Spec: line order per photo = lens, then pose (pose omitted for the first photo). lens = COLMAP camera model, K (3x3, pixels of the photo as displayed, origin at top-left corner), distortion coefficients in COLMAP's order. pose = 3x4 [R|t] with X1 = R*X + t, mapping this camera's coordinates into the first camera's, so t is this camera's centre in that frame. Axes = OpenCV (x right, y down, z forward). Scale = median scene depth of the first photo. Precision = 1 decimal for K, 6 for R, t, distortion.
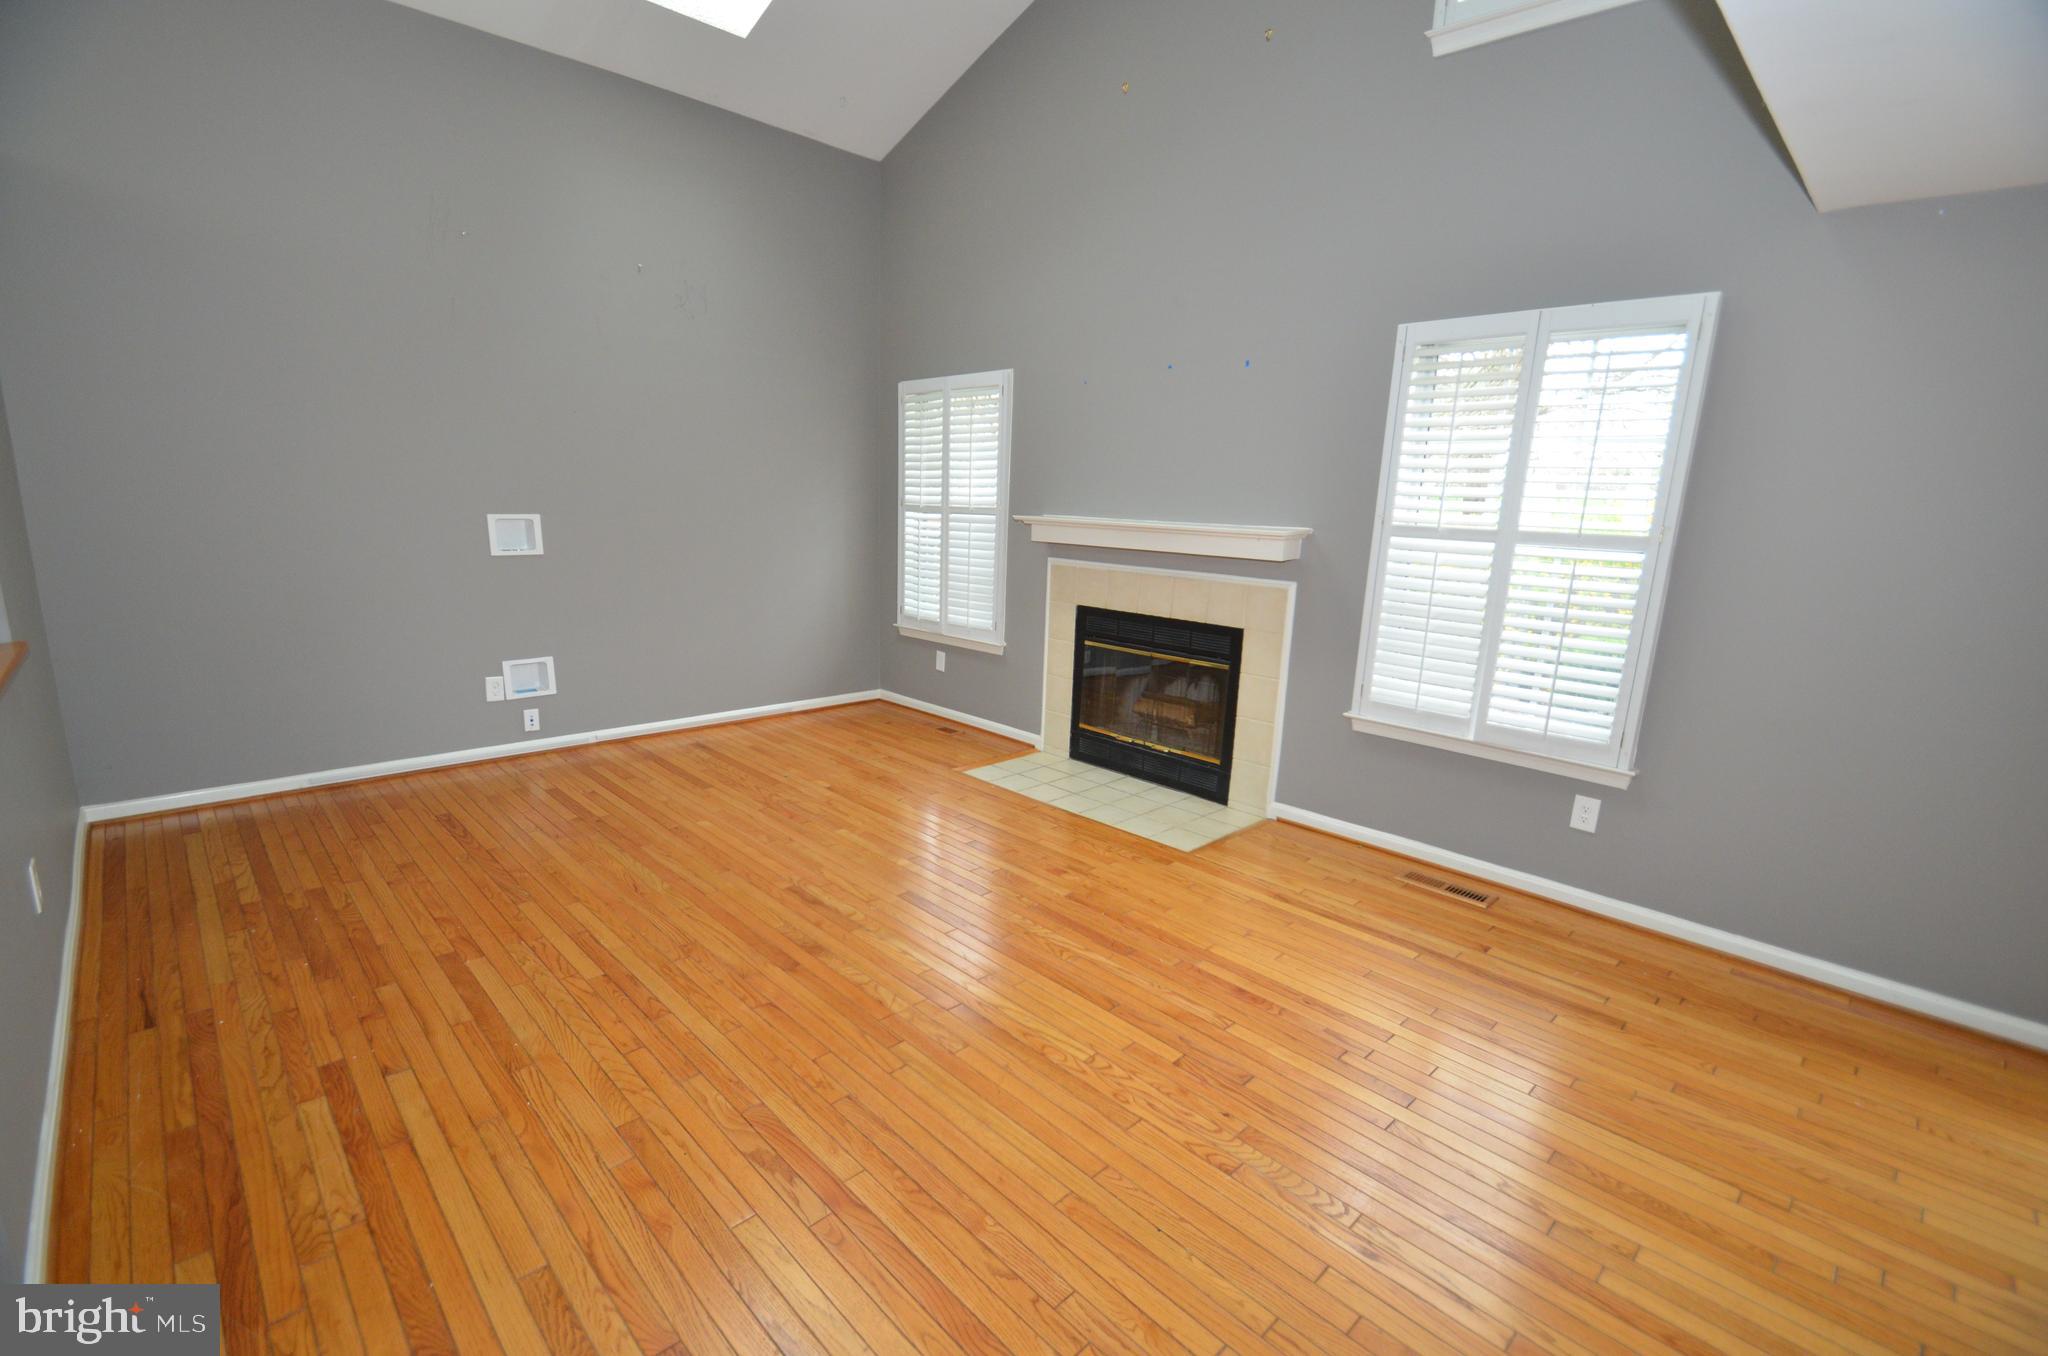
lens RADIAL K [[896.1, 0, 1010.5], [0, 896.1, 672.8], [0, 0, 1]] dist [-0.002976, -0.003358]
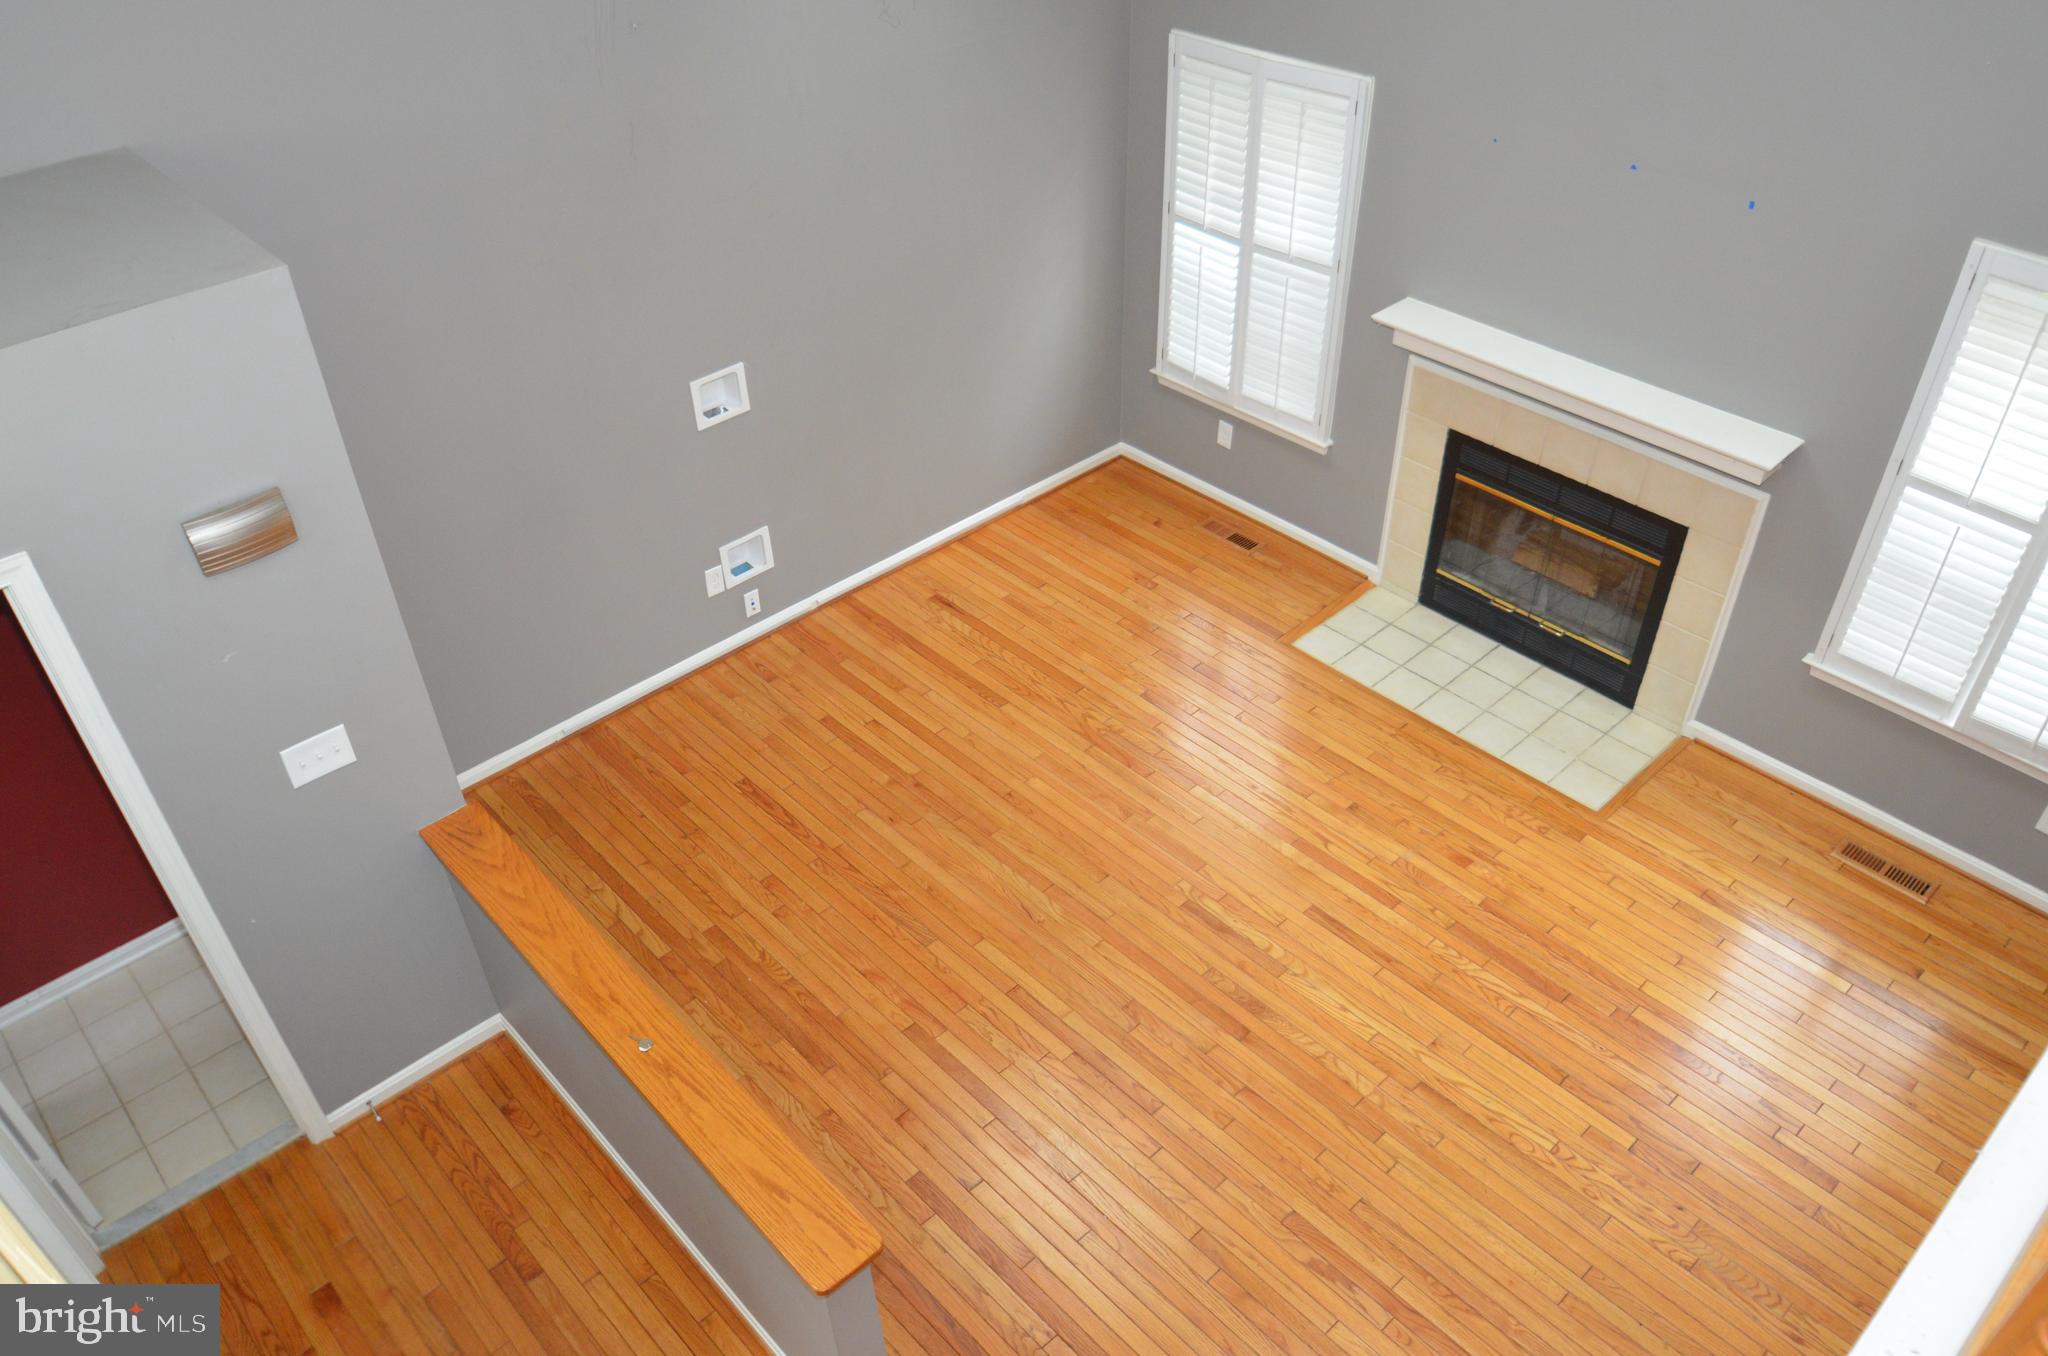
lens RADIAL K [[1483.1, 0, 1020.6], [0, 1483.1, 676.4], [0, 0, 1]] dist [-0.055265, 0.001398]
pose [[0.998400, -0.021443, -0.052325, -0.314539], [0.042011, 0.900651, 0.432509, -0.617254], [0.037852, -0.434015, 0.900110, -0.284077]]
